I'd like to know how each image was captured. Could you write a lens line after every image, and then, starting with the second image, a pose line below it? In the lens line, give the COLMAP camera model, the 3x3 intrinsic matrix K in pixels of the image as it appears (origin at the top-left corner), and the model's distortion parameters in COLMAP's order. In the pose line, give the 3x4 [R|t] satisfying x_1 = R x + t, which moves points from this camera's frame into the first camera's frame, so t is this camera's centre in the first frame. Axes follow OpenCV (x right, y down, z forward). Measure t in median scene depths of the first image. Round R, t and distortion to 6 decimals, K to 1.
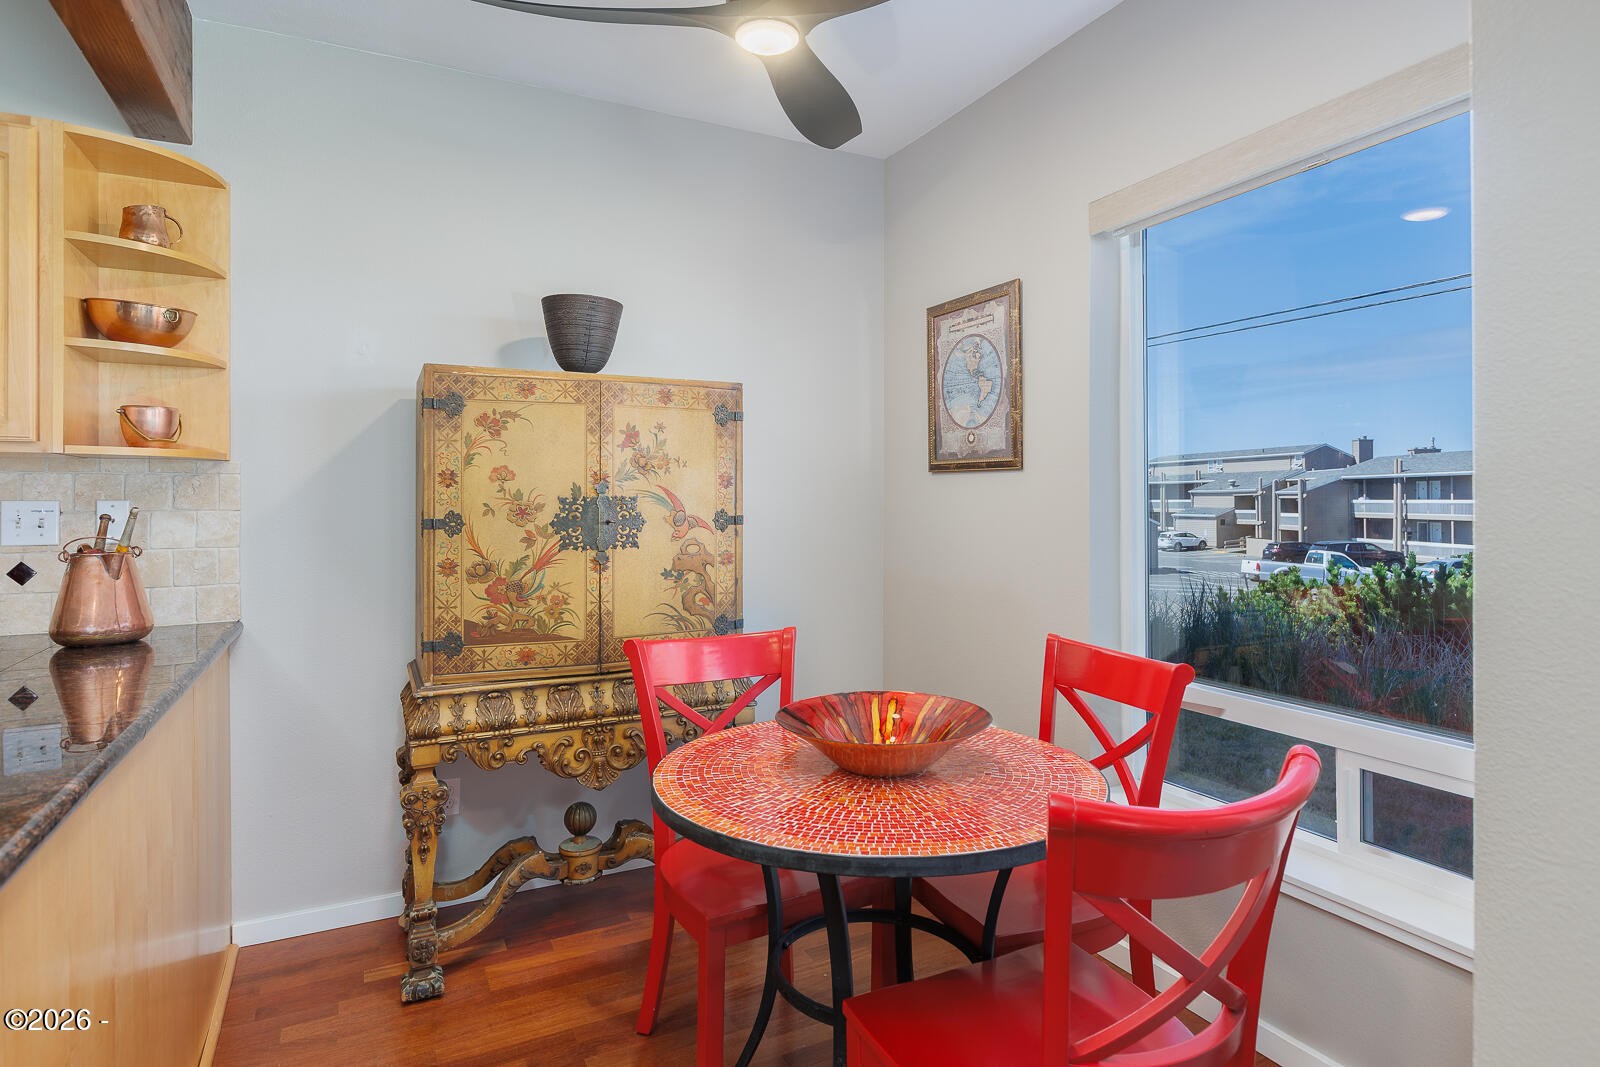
lens RADIAL K [[856.7, 0, 801.5], [0, 856.7, 498.2], [0, 0, 1]] dist [0.002580, 0.001151]
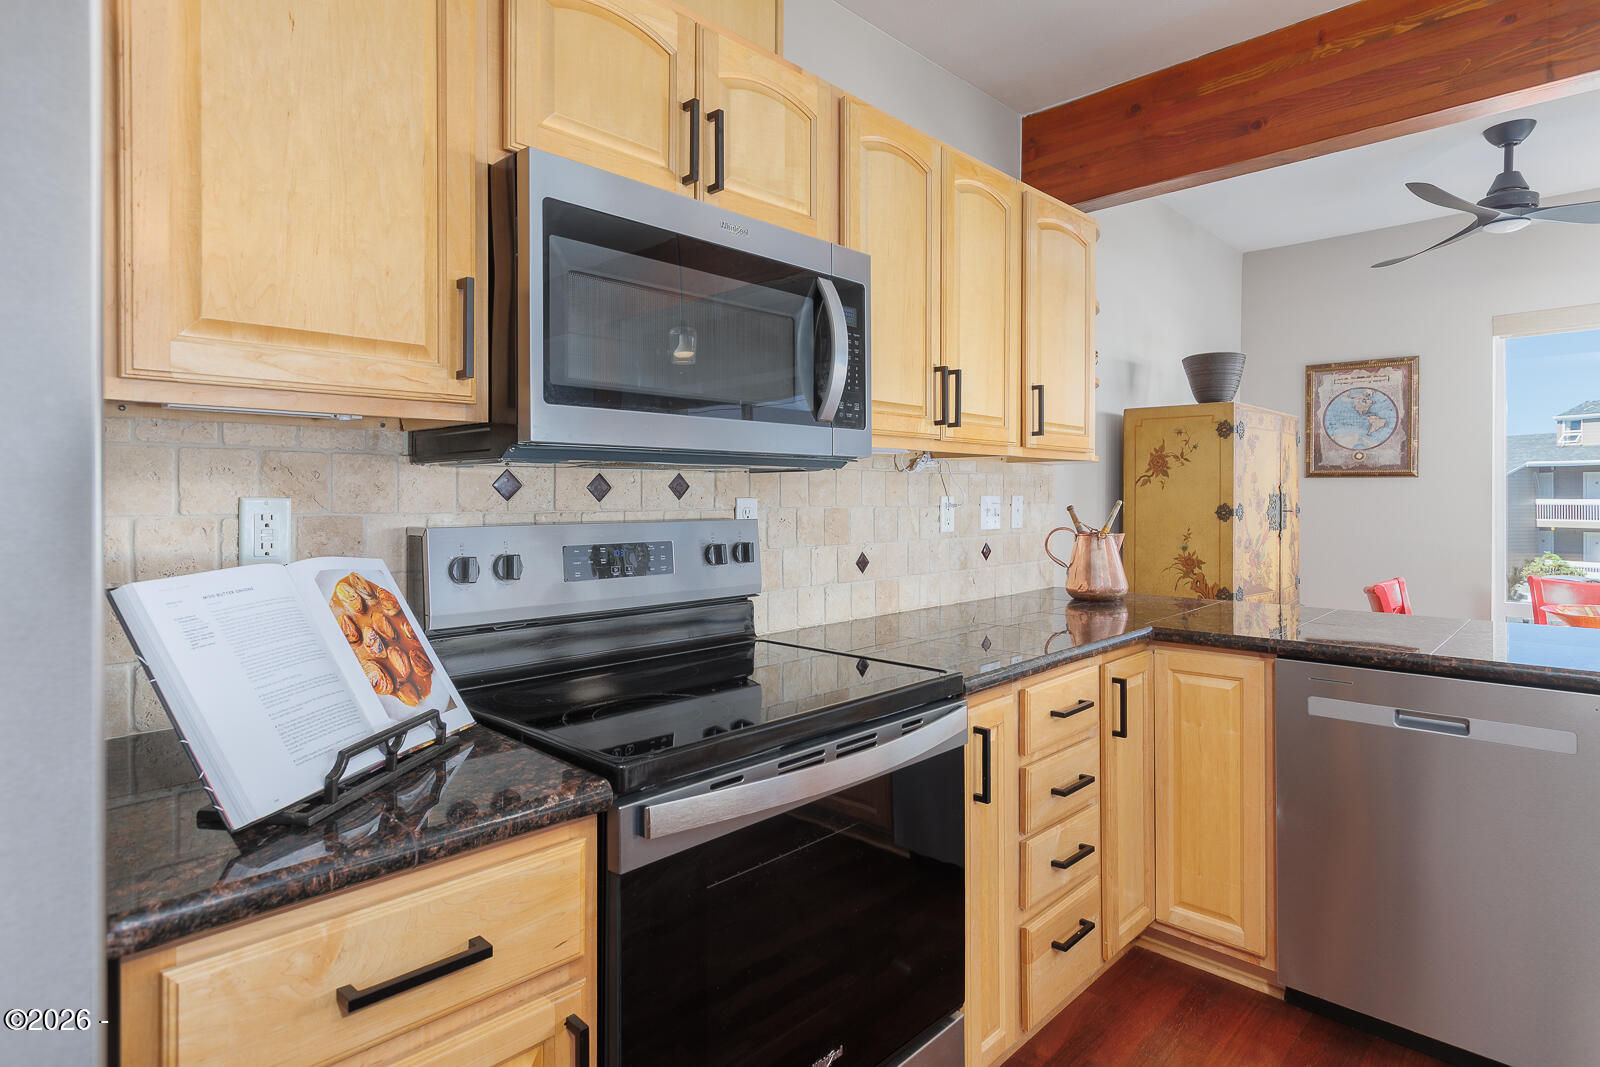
lens RADIAL K [[856.7, 0, 801.5], [0, 856.7, 498.2], [0, 0, 1]] dist [0.002580, 0.001151]
pose [[0.943525, 0.003763, 0.331279, -1.479830], [-0.005541, 0.999975, 0.004424, 0.003103], [-0.331254, -0.006010, 0.943522, -0.116595]]
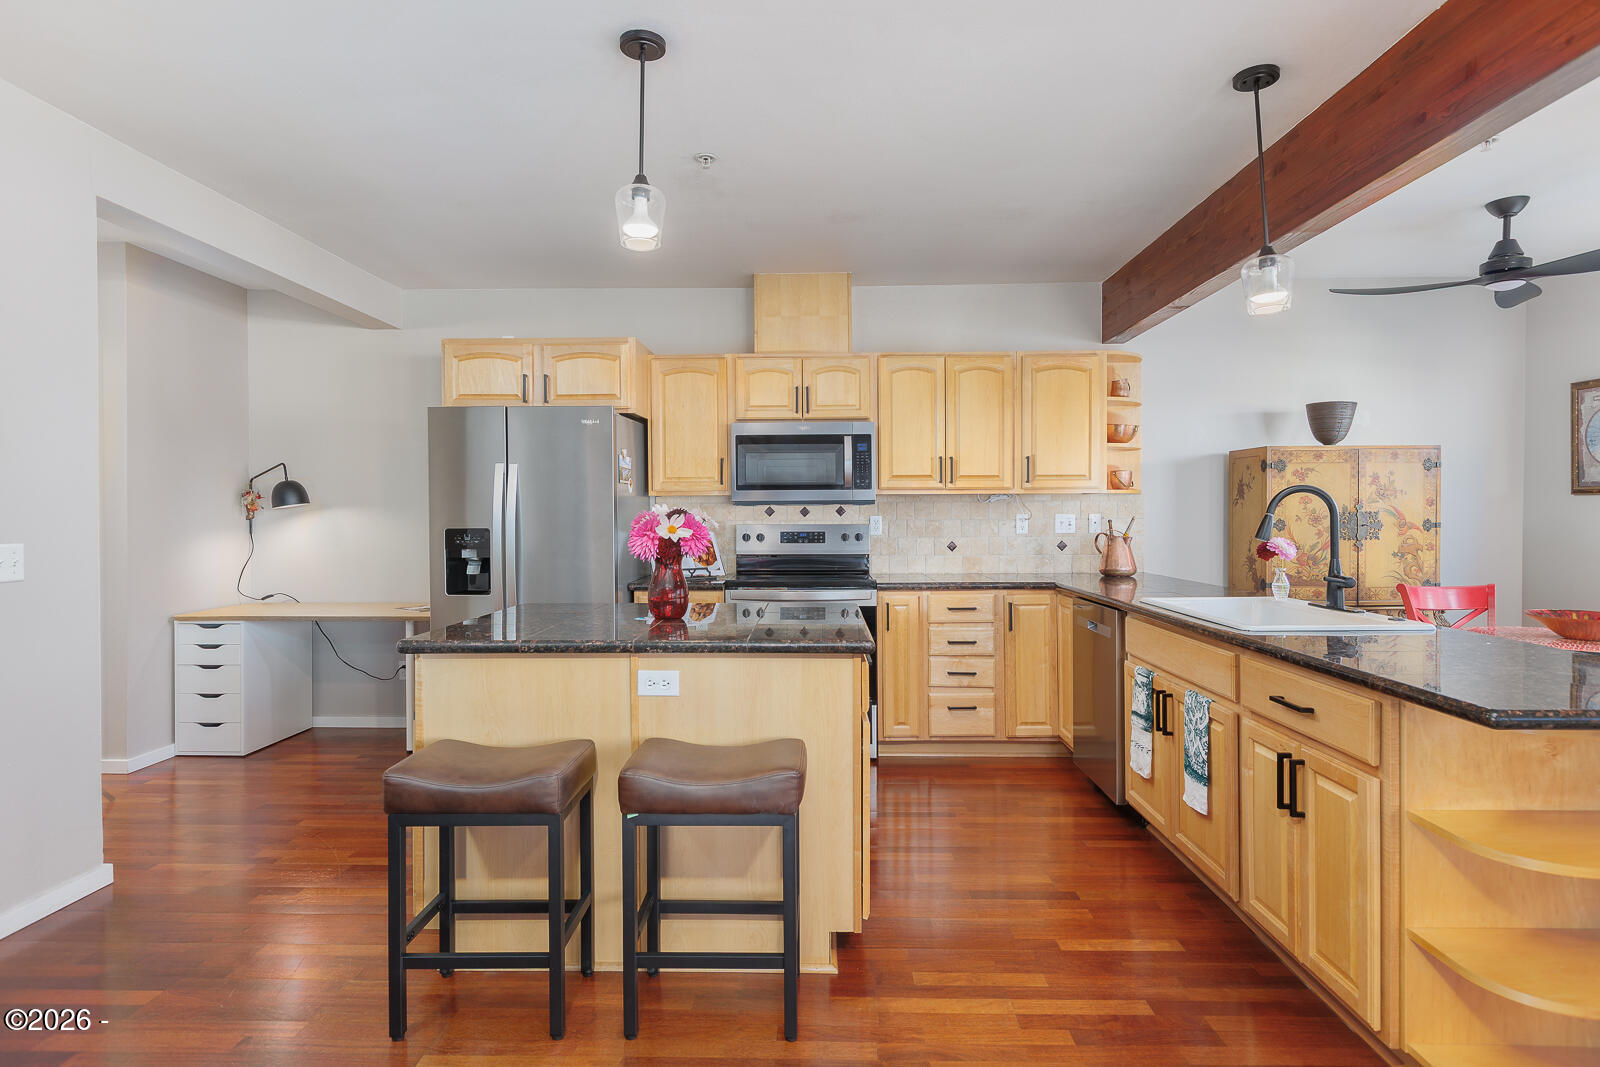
lens RADIAL K [[849.8, 0, 798.7], [0, 849.8, 521.5], [0, 0, 1]] dist [-0.001759, 0.000521]
pose [[0.878448, 0.005307, -0.477808, -0.416758], [0.001645, 0.999899, 0.014130, -0.008384], [0.477834, -0.013199, 0.878351, -1.193240]]
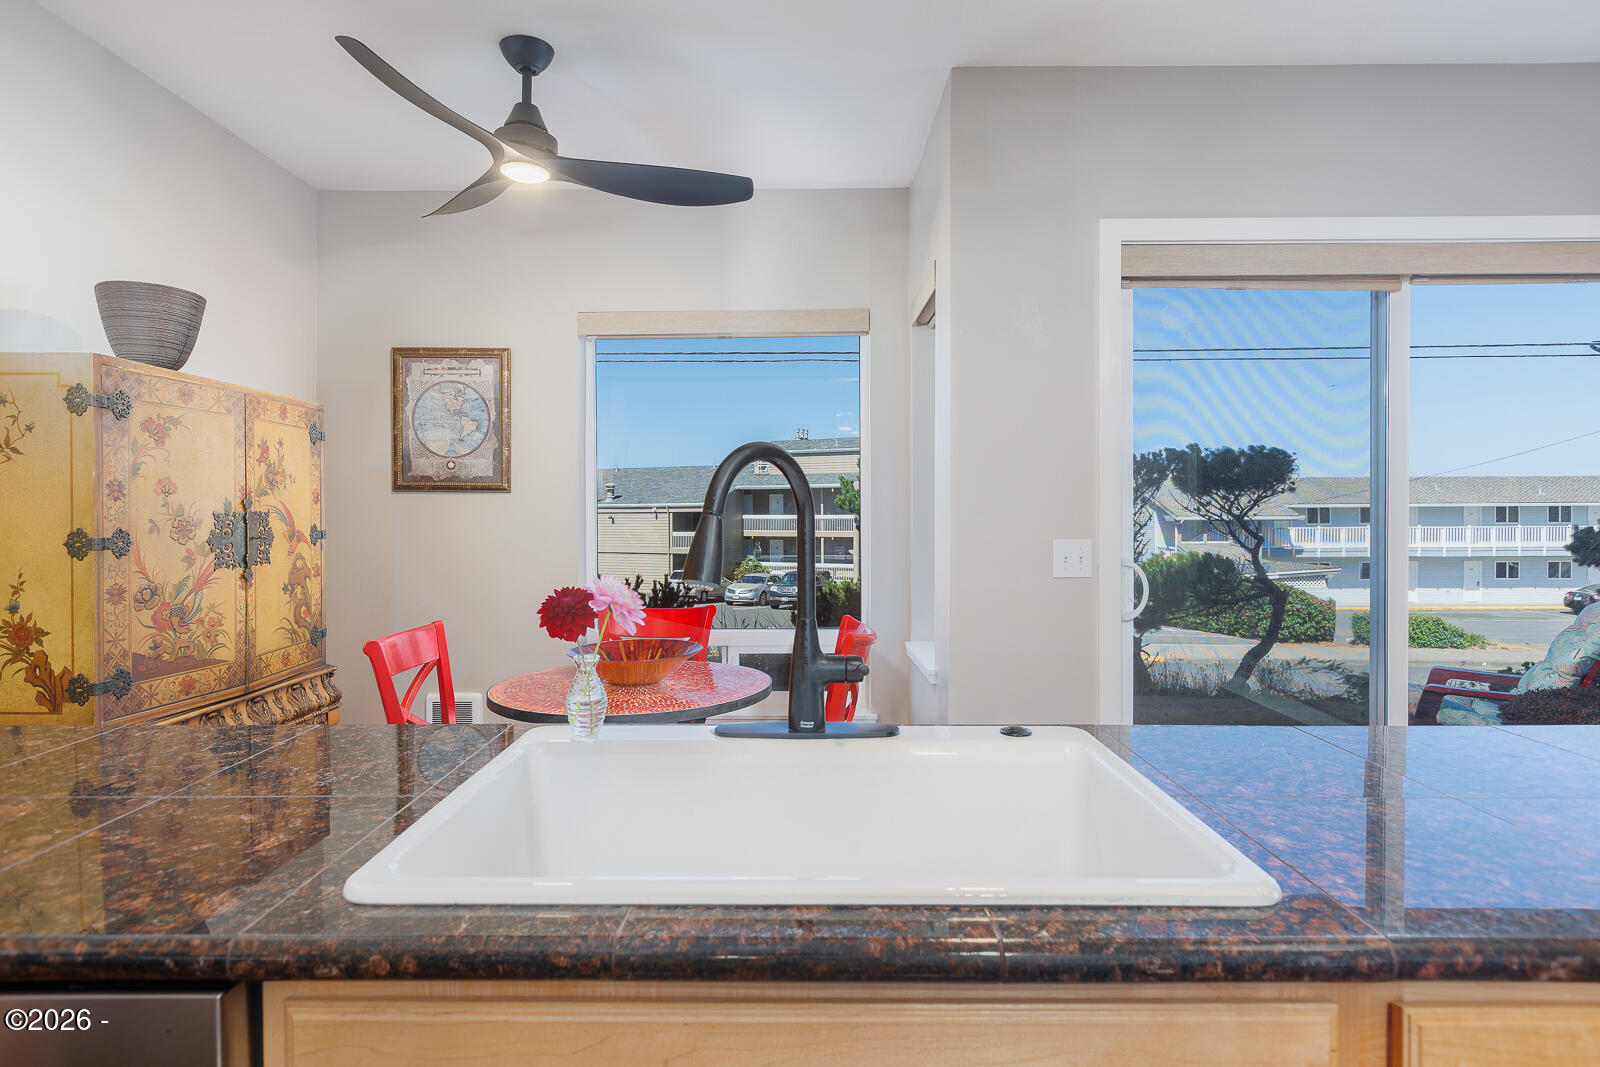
lens RADIAL K [[849.8, 0, 798.7], [0, 849.8, 521.5], [0, 0, 1]] dist [-0.001759, 0.000521]
pose [[0.453530, -0.005461, 0.891224, -0.799175], [-0.004144, 0.999957, 0.008236, -0.001658], [-0.891231, -0.007429, 0.453488, 0.004940]]
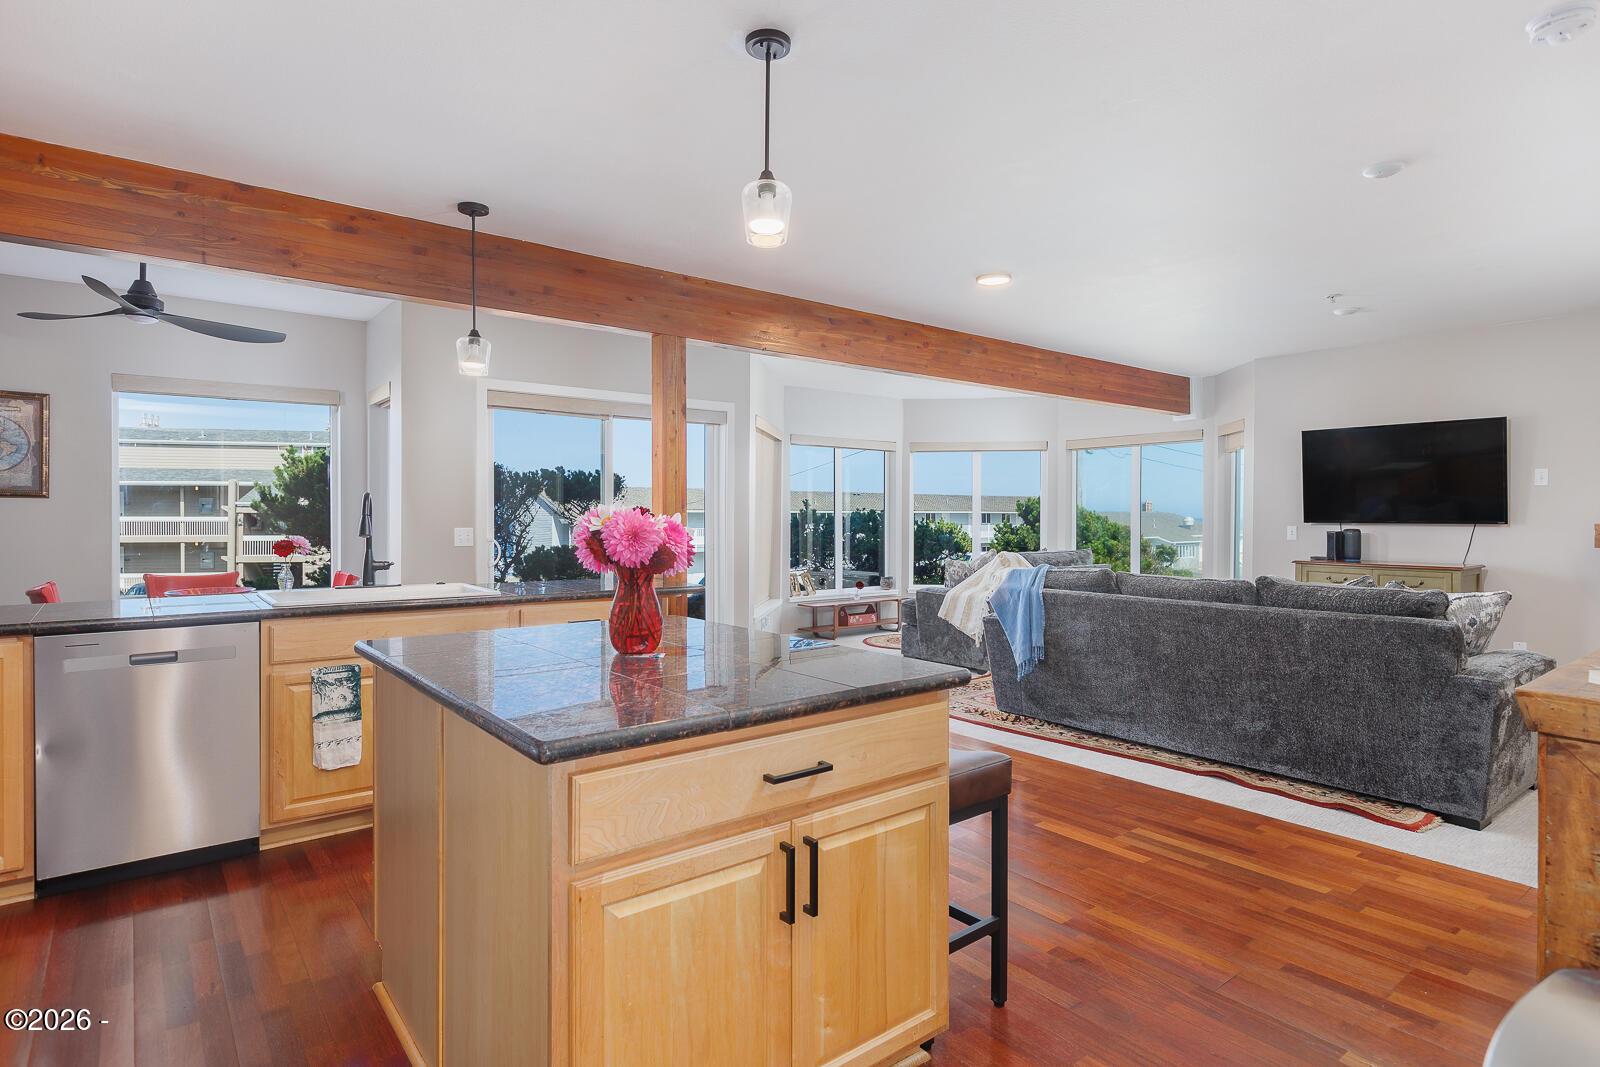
lens RADIAL K [[849.8, 0, 798.7], [0, 849.8, 521.5], [0, 0, 1]] dist [-0.001759, 0.000521]
pose [[-0.198634, -0.002726, 0.980070, -2.060157], [-0.006500, 0.999978, 0.001464, 0.002983], [-0.980052, -0.006080, -0.198647, -0.236946]]
